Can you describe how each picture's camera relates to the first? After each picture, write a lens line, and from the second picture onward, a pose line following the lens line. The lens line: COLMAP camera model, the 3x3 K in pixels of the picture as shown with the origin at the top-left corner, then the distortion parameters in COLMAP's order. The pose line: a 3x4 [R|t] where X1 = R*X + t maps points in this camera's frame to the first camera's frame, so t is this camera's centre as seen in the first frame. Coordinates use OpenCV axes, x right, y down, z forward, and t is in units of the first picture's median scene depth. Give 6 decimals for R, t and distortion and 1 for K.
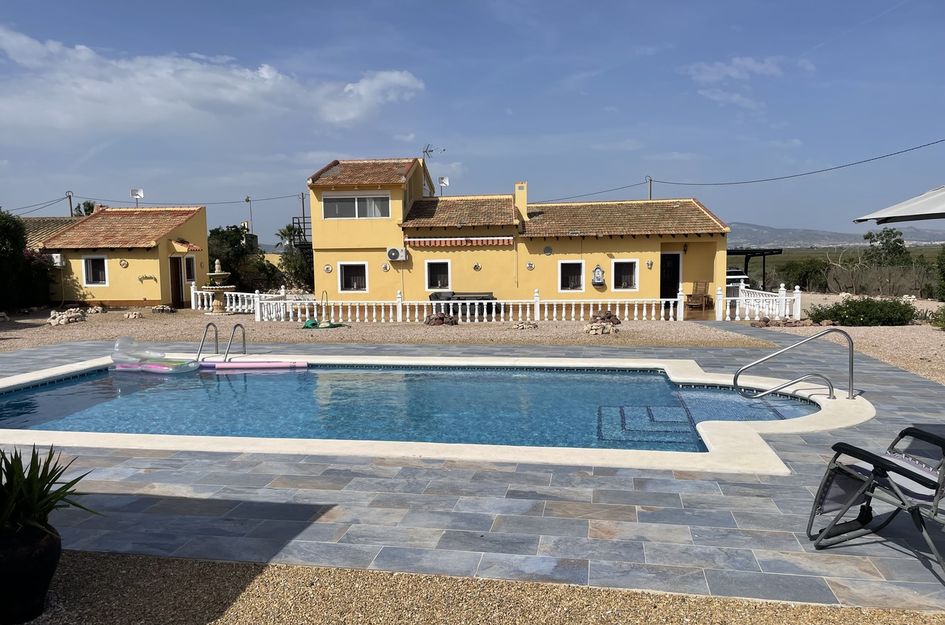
lens RADIAL K [[712.9, 0, 465.0], [0, 712.9, 310.0], [0, 0, 1]] dist [0.094108, -0.115164]
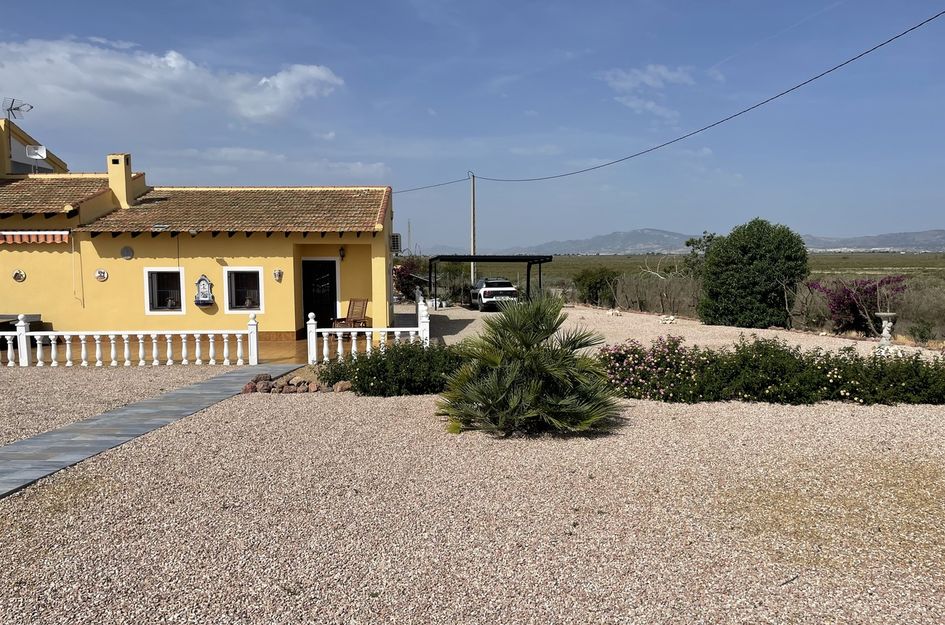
lens RADIAL K [[712.9, 0, 463.1], [0, 712.9, 337.7], [0, 0, 1]] dist [0.094108, -0.115164]
pose [[0.994292, -0.002200, 0.106669, 0.356362], [-0.001574, 0.999376, 0.035284, -0.027576], [-0.106680, -0.035251, 0.993668, 0.282801]]
